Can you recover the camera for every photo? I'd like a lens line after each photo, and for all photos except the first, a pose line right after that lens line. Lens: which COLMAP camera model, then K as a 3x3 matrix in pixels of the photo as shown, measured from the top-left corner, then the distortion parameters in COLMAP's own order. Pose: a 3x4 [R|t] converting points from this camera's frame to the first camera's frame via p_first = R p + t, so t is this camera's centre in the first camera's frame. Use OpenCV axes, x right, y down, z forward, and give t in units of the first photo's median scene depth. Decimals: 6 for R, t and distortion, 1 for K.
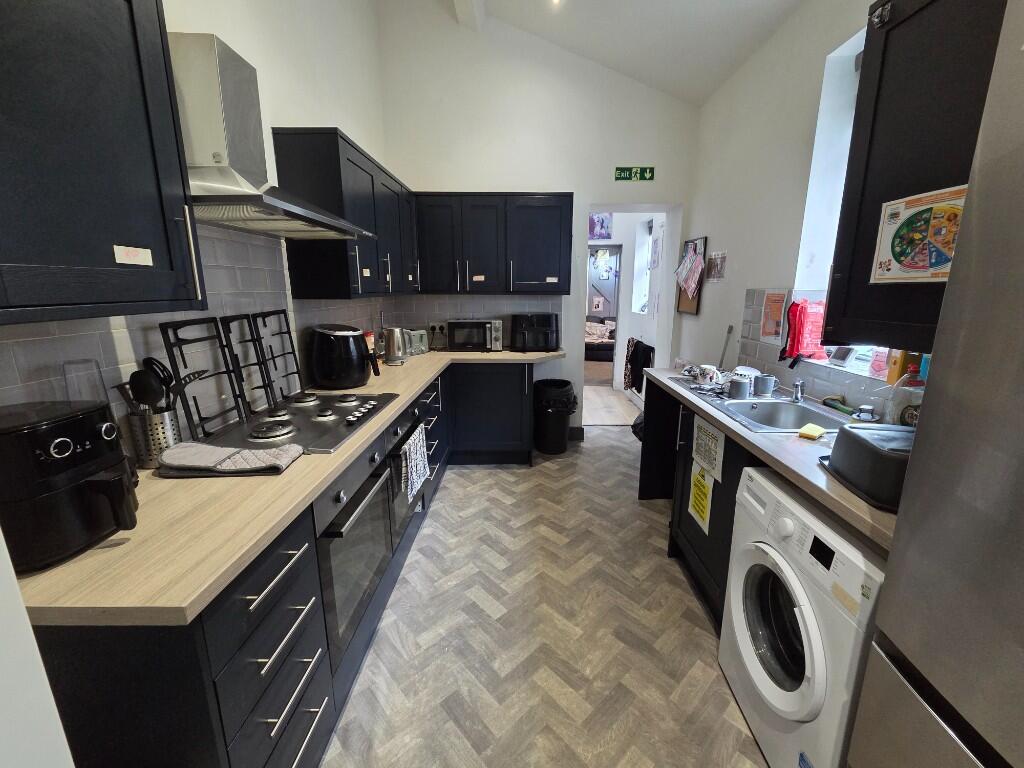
lens RADIAL K [[419.1, 0, 516.3], [0, 419.1, 378.5], [0, 0, 1]] dist [0.006497, -0.001866]
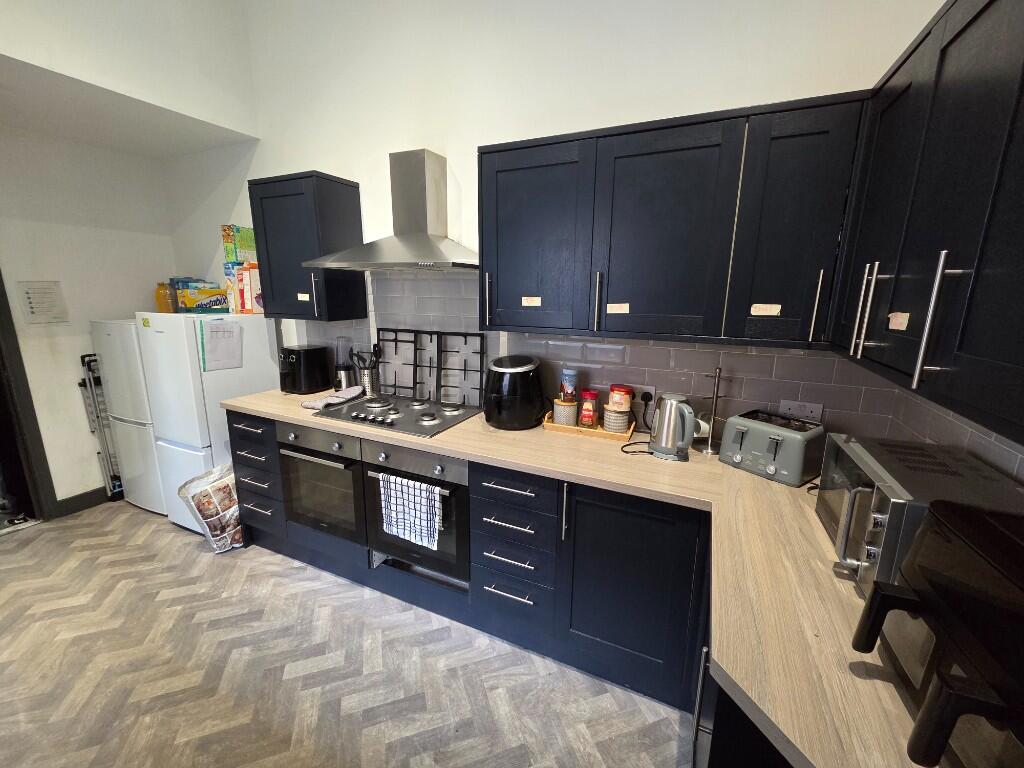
lens RADIAL K [[419.1, 0, 515.4], [0, 419.1, 381.8], [0, 0, 1]] dist [0.006497, -0.001866]
pose [[-0.406756, 0.179132, -0.895802, 0.398332], [-0.210256, 0.935904, 0.282622, -0.336029], [0.889012, 0.303306, -0.343021, 1.333476]]
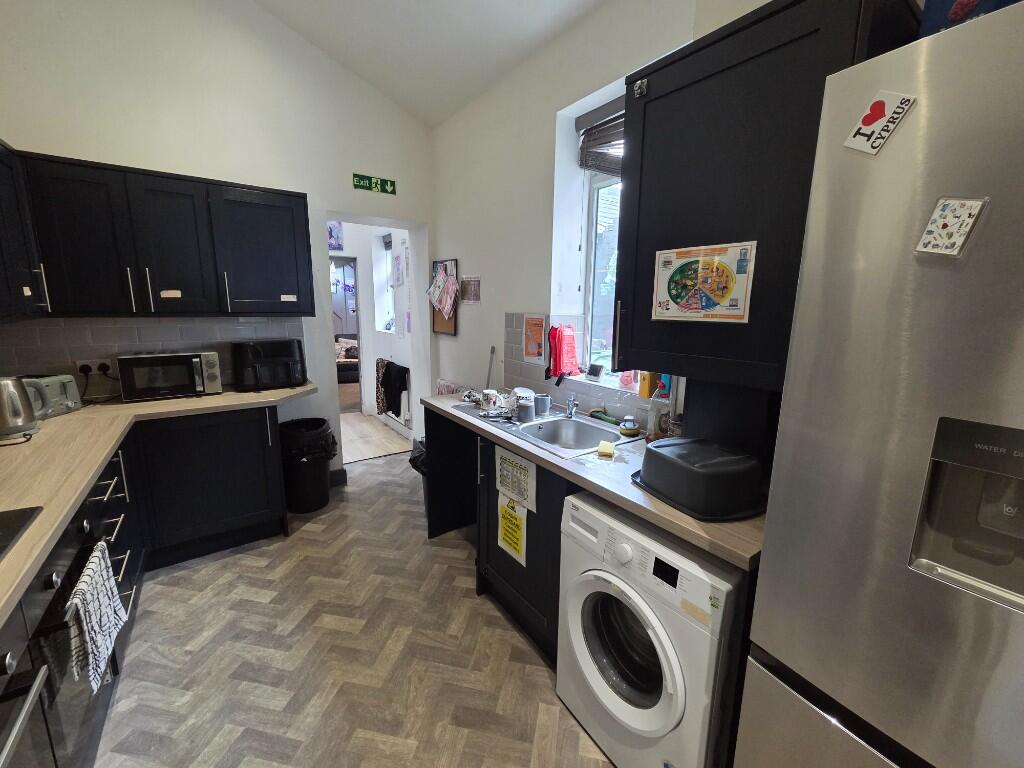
lens RADIAL K [[419.1, 0, 514.6], [0, 419.1, 379.6], [0, 0, 1]] dist [0.006497, -0.001866]
pose [[0.805784, -0.097234, 0.584173, -0.078079], [0.111356, 0.993711, 0.011801, -0.062709], [-0.581646, 0.055542, 0.811544, 0.158395]]
